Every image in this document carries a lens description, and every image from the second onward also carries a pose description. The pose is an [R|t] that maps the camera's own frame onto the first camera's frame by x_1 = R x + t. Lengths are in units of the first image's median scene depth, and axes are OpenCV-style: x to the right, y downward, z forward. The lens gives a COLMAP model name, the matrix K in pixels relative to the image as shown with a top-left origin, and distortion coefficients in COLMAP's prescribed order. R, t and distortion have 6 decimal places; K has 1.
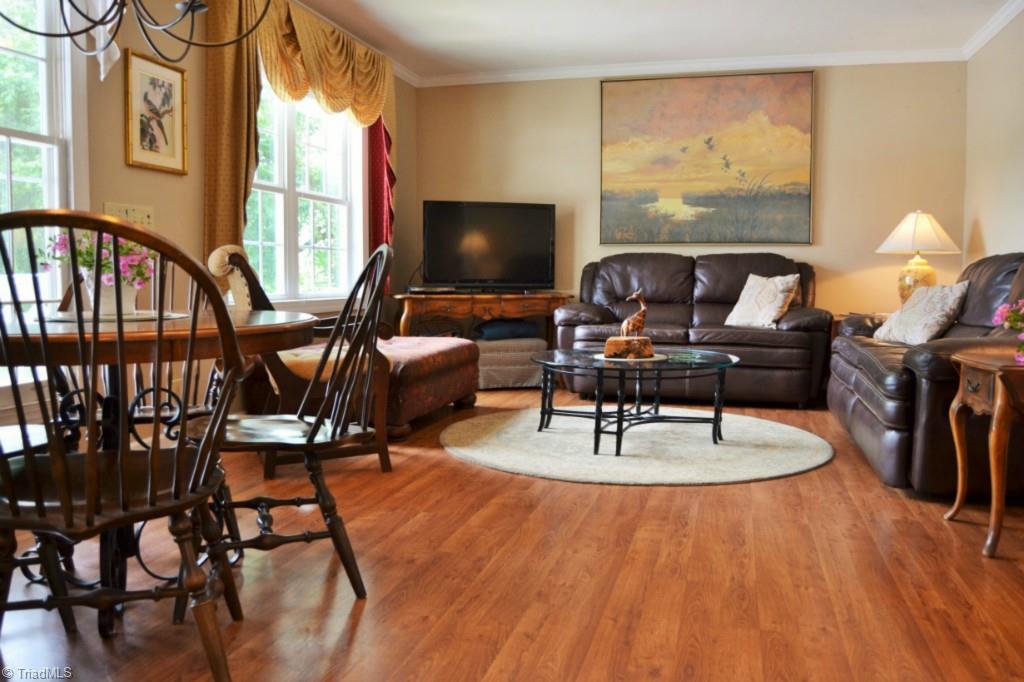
lens RADIAL K [[820.9, 0, 512.0], [0, 820.9, 341.0], [0, 0, 1]] dist [-0.089977, 0.040125]
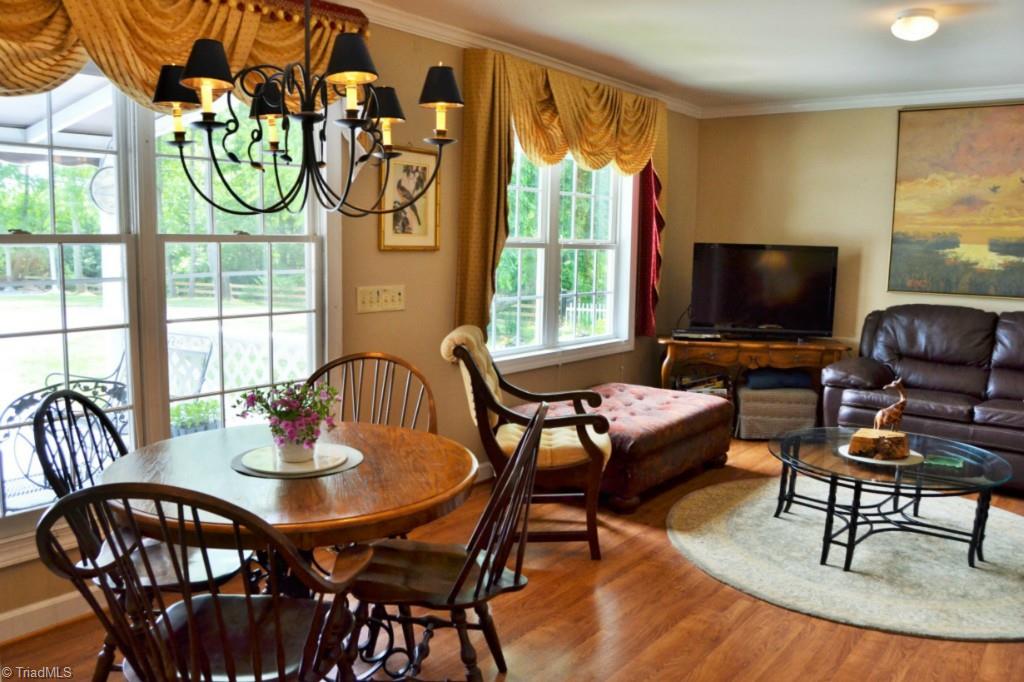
lens RADIAL K [[799.7, 0, 535.1], [0, 799.7, 341.9], [0, 0, 1]] dist [-0.068878, 0.010571]
pose [[0.928158, 0.063935, -0.366654, 0.080210], [-0.047757, 0.997450, 0.053036, -0.104406], [0.369110, -0.031715, 0.928844, 0.040910]]
